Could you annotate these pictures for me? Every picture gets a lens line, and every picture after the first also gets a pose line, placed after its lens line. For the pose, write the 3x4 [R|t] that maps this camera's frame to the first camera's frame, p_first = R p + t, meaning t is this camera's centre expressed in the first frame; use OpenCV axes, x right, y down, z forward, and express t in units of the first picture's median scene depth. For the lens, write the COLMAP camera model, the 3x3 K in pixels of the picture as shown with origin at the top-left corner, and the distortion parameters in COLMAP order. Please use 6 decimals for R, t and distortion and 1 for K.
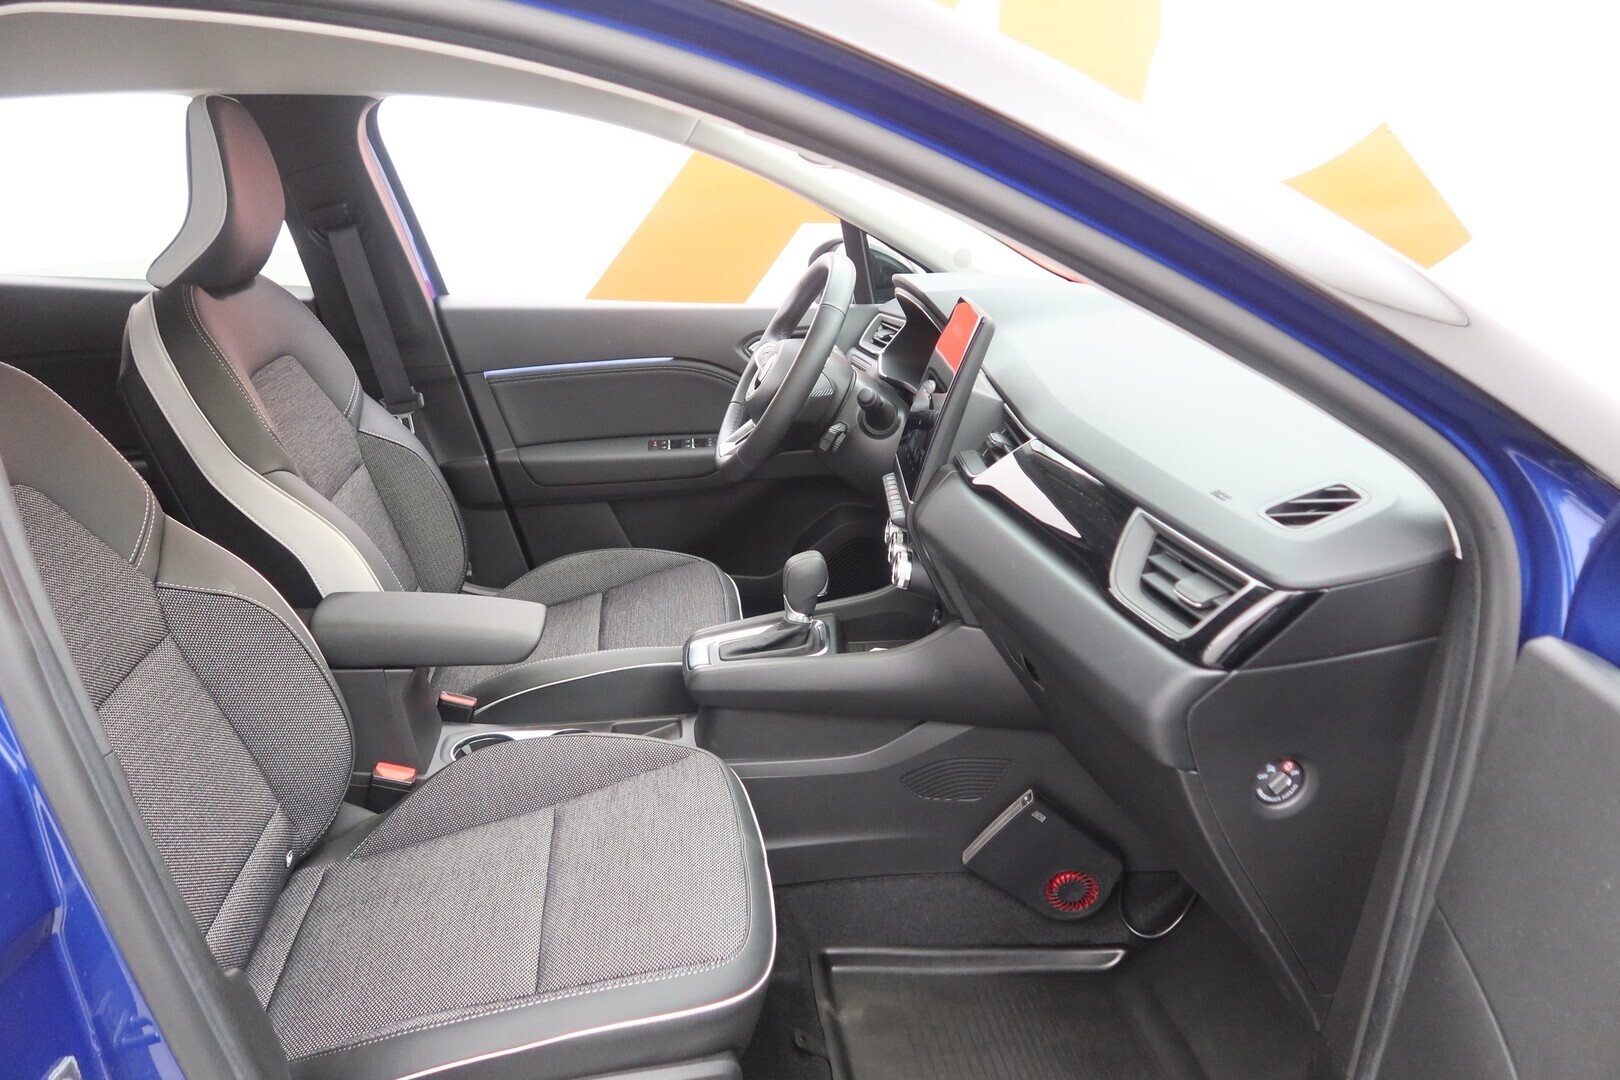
lens RADIAL K [[1105.1, 0, 804.0], [0, 1105.1, 546.0], [0, 0, 1]] dist [-0.031226, 0.005908]
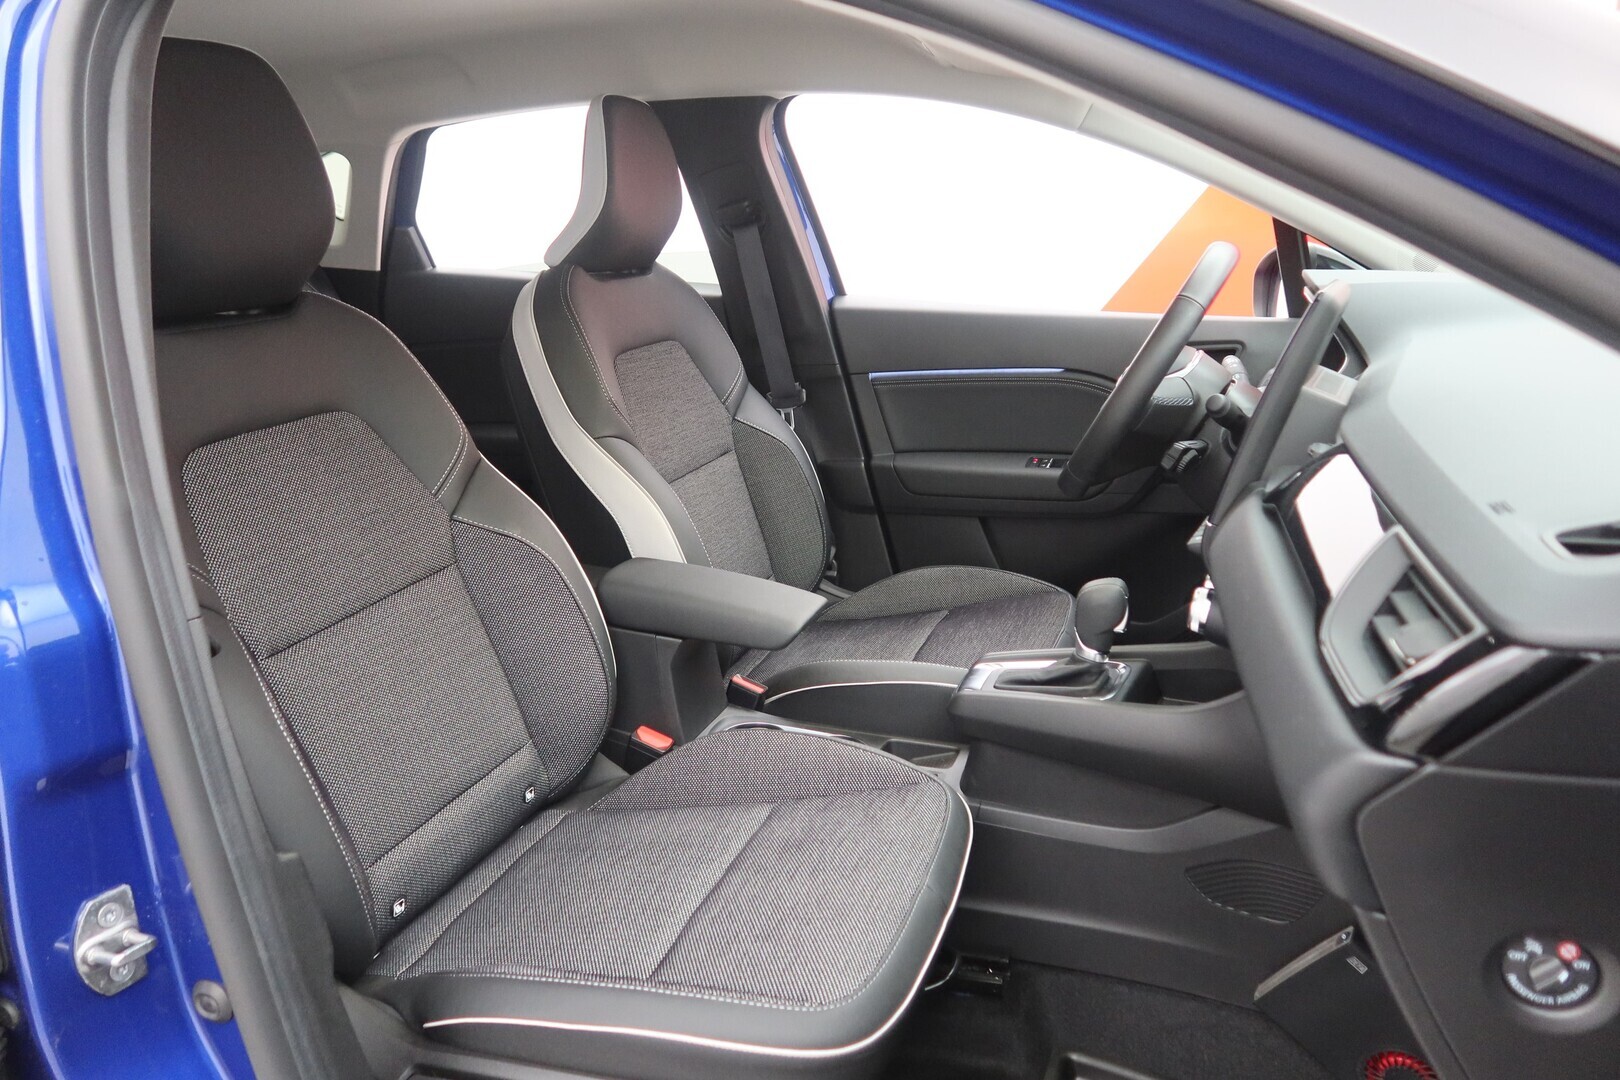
lens RADIAL K [[1105.1, 0, 811.4], [0, 1105.1, 539.4], [0, 0, 1]] dist [-0.031226, 0.005908]
pose [[0.881270, 0.111989, -0.459154, 0.188269], [-0.136802, 0.990376, -0.021013, 0.024803], [0.452381, 0.081331, 0.888108, 0.143378]]
